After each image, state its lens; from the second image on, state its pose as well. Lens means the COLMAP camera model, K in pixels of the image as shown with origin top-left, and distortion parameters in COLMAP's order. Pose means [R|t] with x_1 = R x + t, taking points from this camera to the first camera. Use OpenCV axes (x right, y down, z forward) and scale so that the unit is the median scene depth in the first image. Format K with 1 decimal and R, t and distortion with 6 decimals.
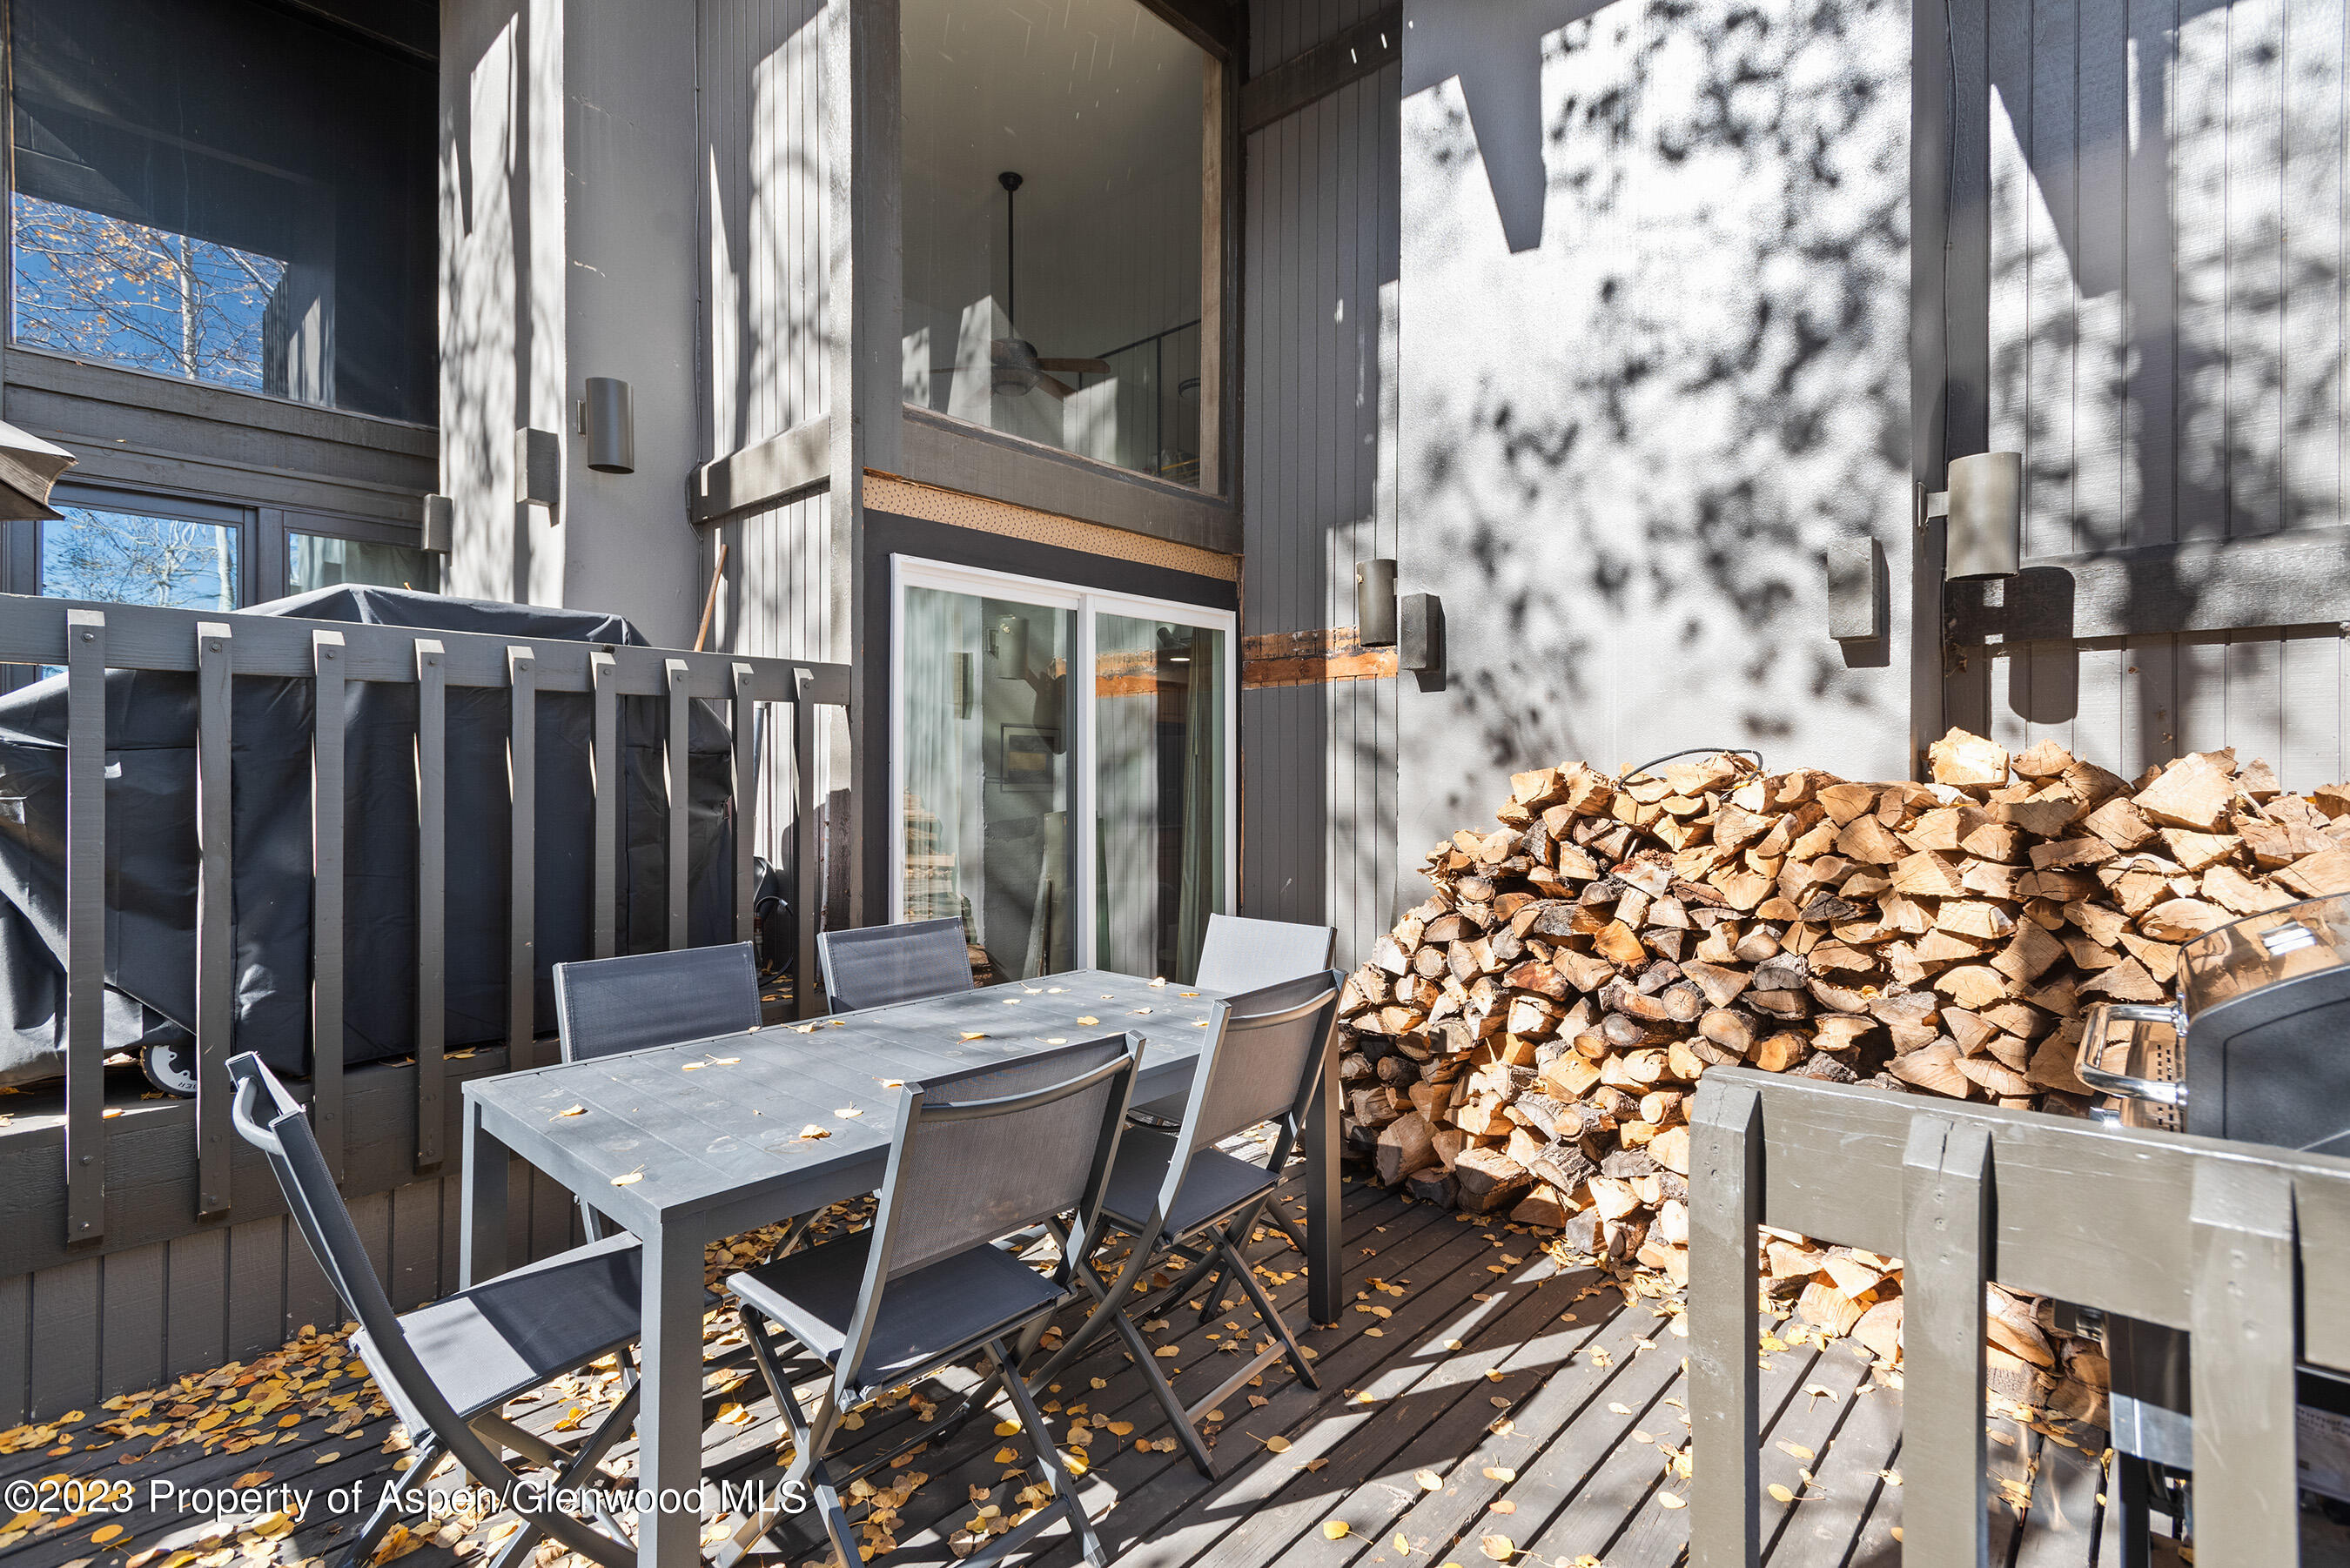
lens RADIAL K [[1110.2, 0, 1182.1], [0, 1110.2, 777.3], [0, 0, 1]] dist [0.005748, -0.001738]
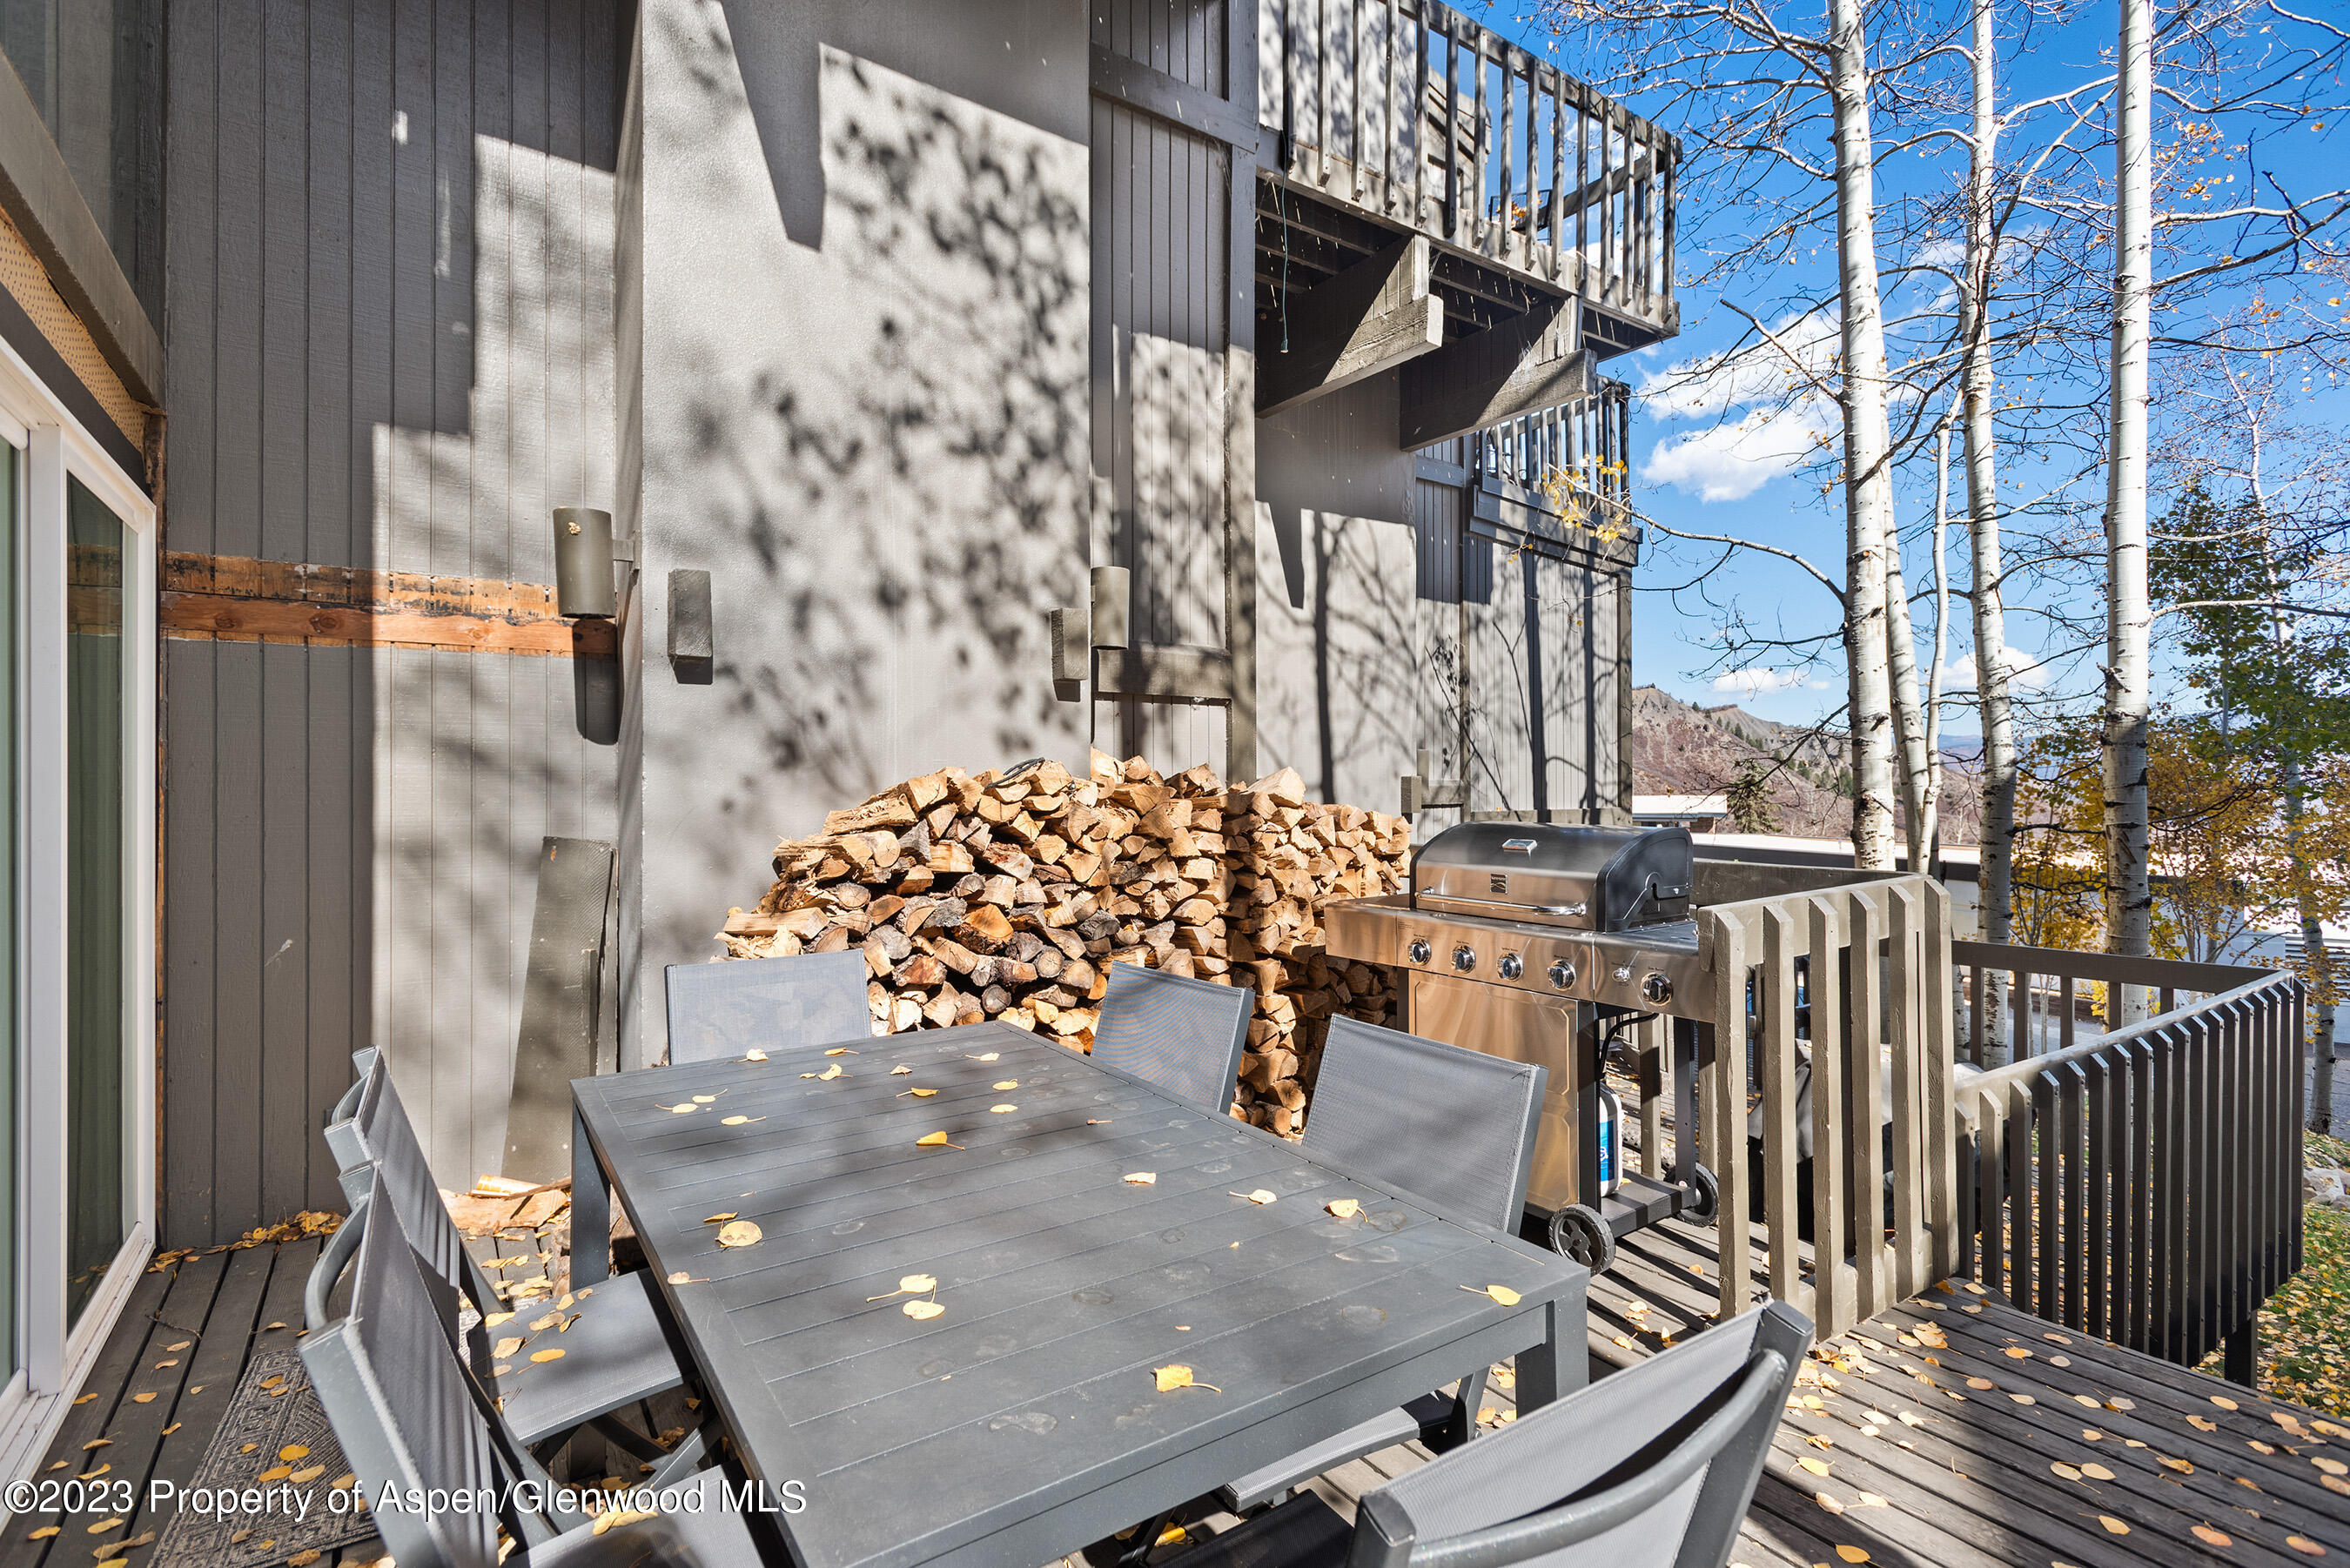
lens RADIAL K [[1110.2, 0, 1180.3], [0, 1110.2, 782.0], [0, 0, 1]] dist [0.005748, -0.001738]
pose [[0.207124, 0.001983, 0.978313, -0.659475], [0.005962, 0.999977, -0.003289, 0.006311], [-0.978297, 0.006514, 0.207107, 0.541066]]
